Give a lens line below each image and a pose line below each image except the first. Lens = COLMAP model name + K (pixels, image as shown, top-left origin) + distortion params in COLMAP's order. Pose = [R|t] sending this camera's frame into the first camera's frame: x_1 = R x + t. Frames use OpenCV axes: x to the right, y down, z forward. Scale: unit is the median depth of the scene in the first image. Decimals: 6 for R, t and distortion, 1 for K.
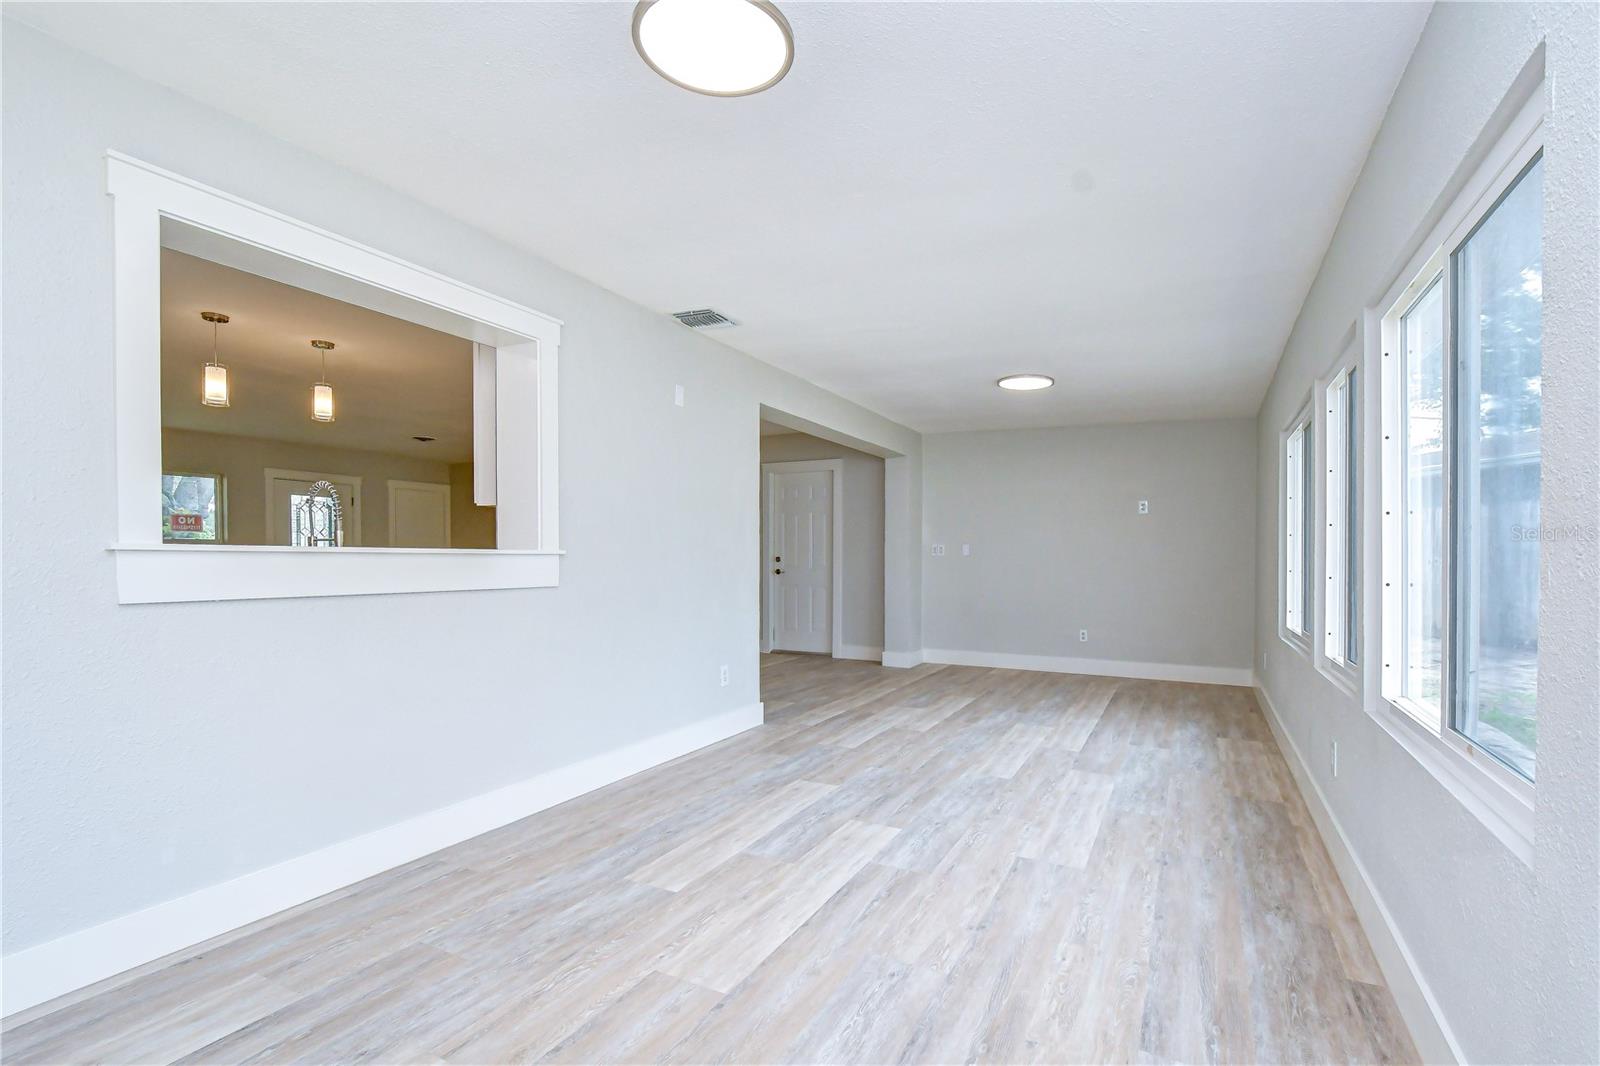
lens RADIAL K [[730.9, 0, 811.0], [0, 730.9, 568.7], [0, 0, 1]] dist [0.009009, -0.007300]
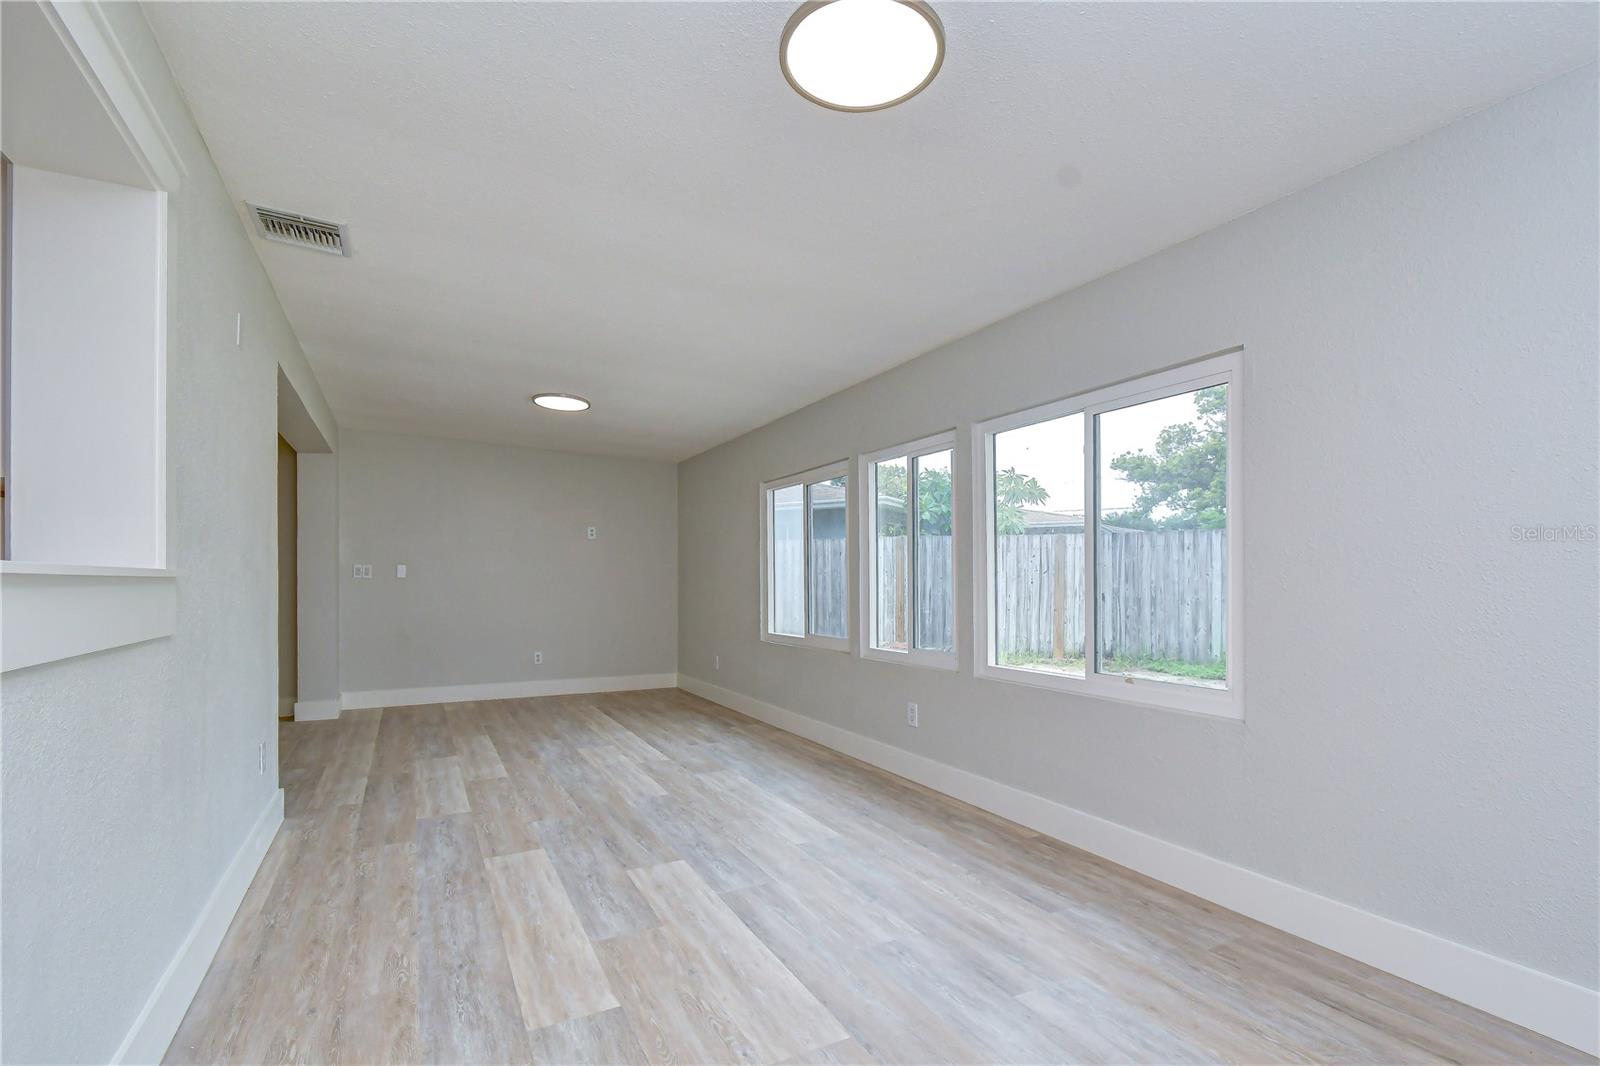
lens RADIAL K [[739.2, 0, 792.8], [0, 739.2, 575.6], [0, 0, 1]] dist [0.002023, -0.000666]
pose [[0.569878, 0.002165, 0.821727, -0.476035], [0.014397, 0.999817, -0.012618, -0.005297], [-0.821604, 0.019021, 0.569742, 0.250250]]
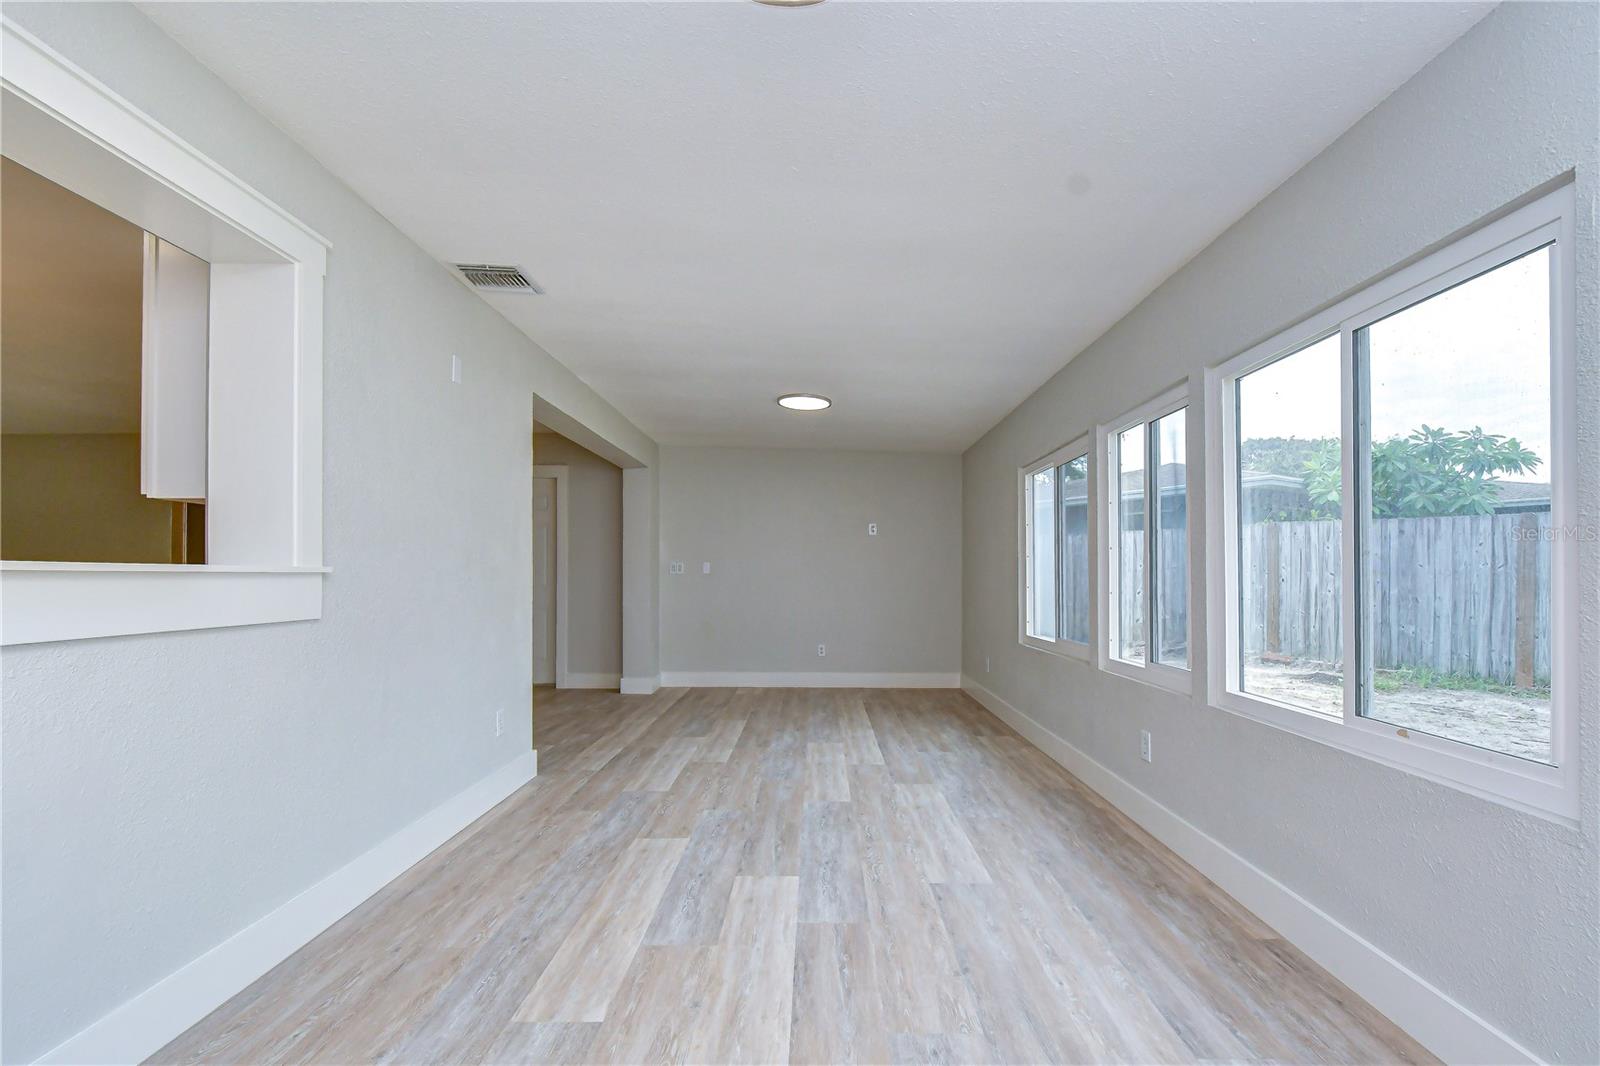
lens RADIAL K [[730.9, 0, 811.0], [0, 730.9, 568.7], [0, 0, 1]] dist [0.009009, -0.007300]
pose [[0.887869, 0.003458, 0.460083, -0.221731], [0.007584, 0.999726, -0.022150, -0.002989], [-0.460034, 0.023155, 0.887600, 0.144730]]
